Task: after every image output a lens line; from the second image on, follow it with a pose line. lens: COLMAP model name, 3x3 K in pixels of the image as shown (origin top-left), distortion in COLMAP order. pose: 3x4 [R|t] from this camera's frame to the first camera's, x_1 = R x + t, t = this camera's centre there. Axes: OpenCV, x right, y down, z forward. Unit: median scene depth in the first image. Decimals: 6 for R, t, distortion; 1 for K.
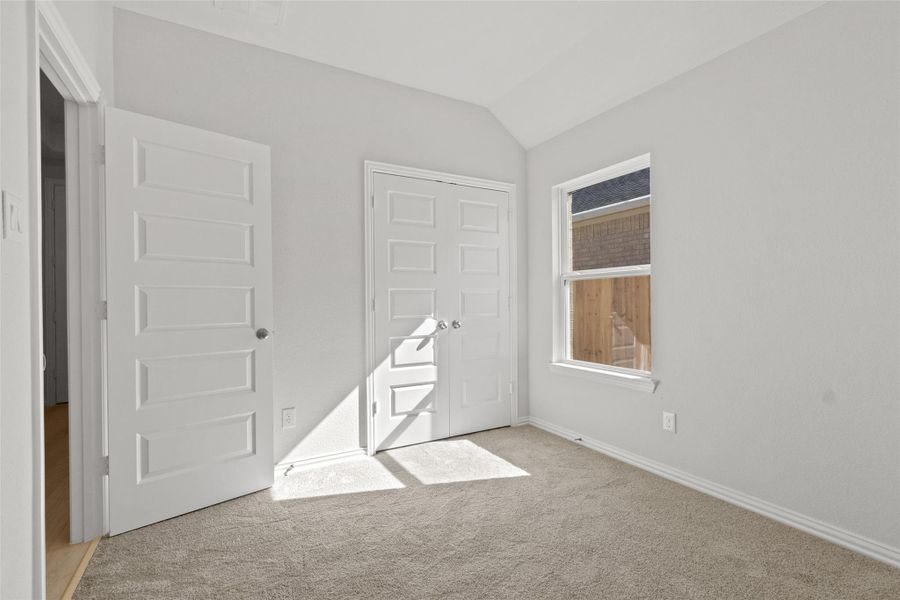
lens RADIAL K [[410.0, 0, 447.4], [0, 410.0, 303.1], [0, 0, 1]] dist [0.002732, -0.000362]
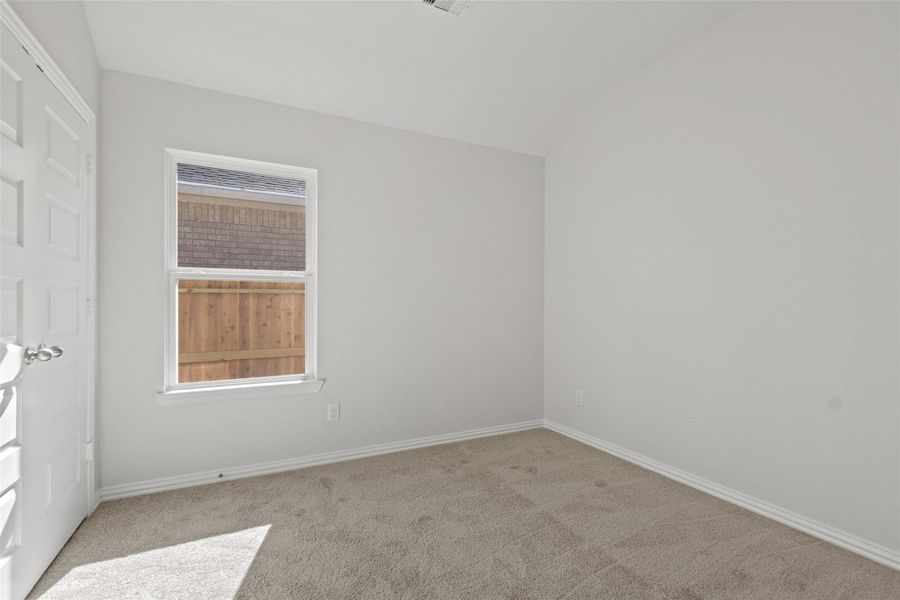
lens RADIAL K [[410.0, 0, 447.4], [0, 410.0, 303.1], [0, 0, 1]] dist [0.002732, -0.000362]
pose [[0.046451, 0.011111, 0.998859, -0.493135], [0.004125, 0.999927, -0.011315, -0.000404], [-0.998912, 0.004646, 0.046402, 0.525688]]
